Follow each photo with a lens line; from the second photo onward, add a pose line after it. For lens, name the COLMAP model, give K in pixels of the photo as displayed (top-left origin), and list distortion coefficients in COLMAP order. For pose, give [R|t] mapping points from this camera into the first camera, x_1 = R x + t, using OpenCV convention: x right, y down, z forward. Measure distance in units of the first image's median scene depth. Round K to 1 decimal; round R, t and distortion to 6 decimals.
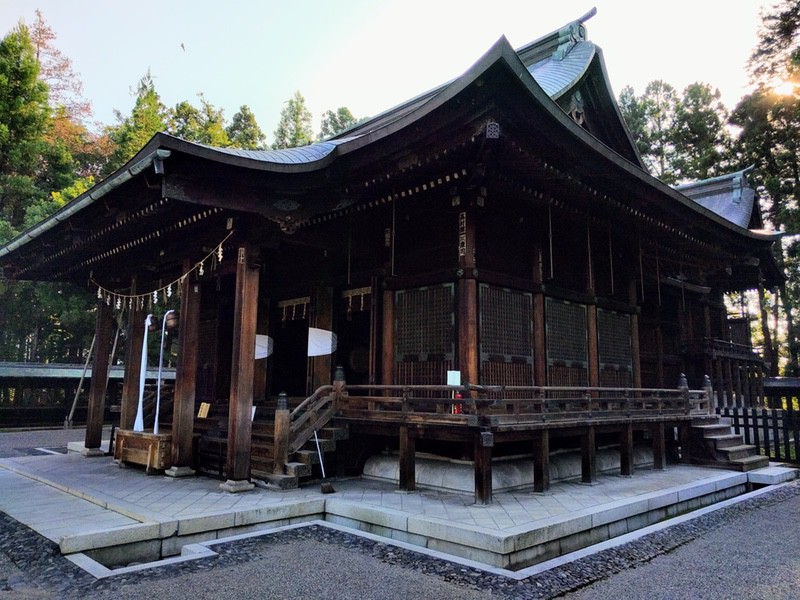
lens RADIAL K [[601.8, 0, 396.6], [0, 601.8, 287.2], [0, 0, 1]] dist [0.009288, 0.005814]
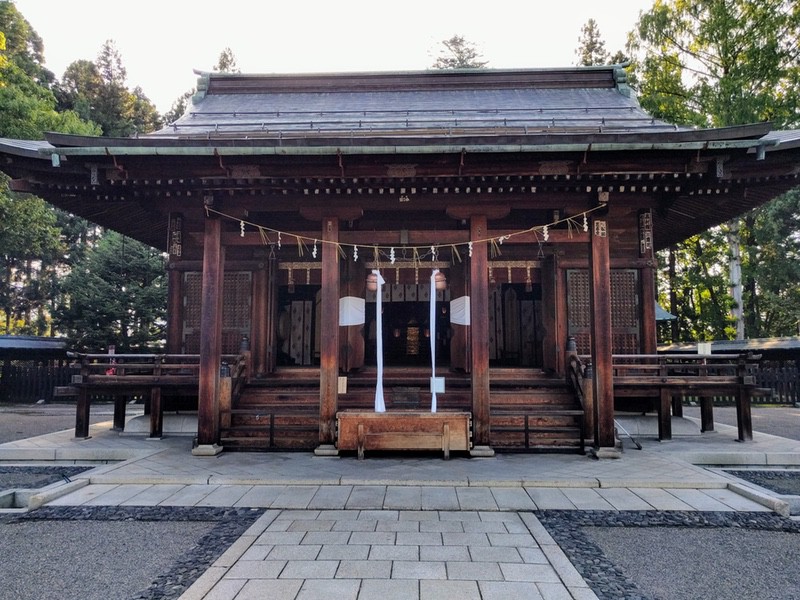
lens RADIAL K [[601.8, 0, 396.6], [0, 601.8, 287.2], [0, 0, 1]] dist [0.009288, 0.005814]
pose [[0.723610, 0.066655, 0.686983, -1.105375], [-0.108012, 0.993999, 0.017327, 0.059726], [-0.681705, -0.086740, 0.726467, 0.454837]]
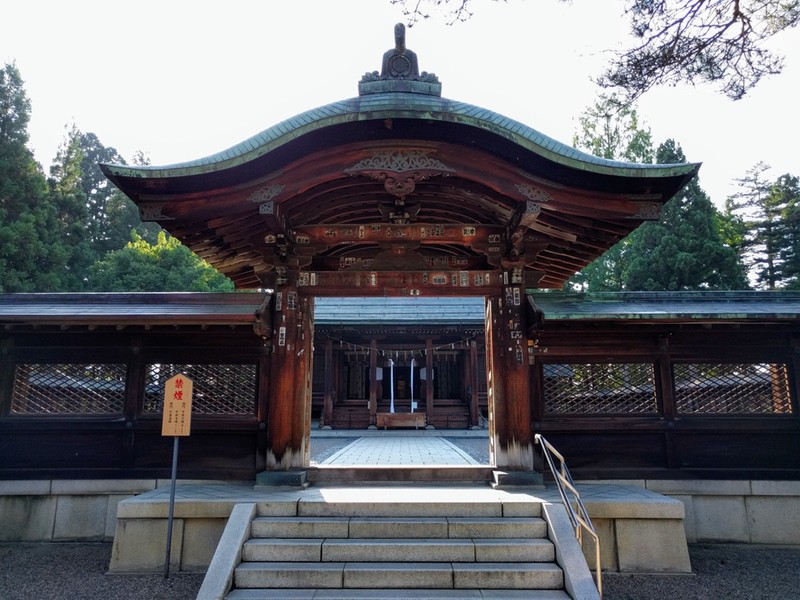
lens RADIAL K [[601.8, 0, 396.6], [0, 601.8, 287.2], [0, 0, 1]] dist [0.009288, 0.005814]
pose [[0.703223, 0.125752, 0.699760, -2.253063], [-0.108915, 0.991670, -0.068757, -0.075400], [-0.702577, -0.027863, 0.711062, -0.624330]]
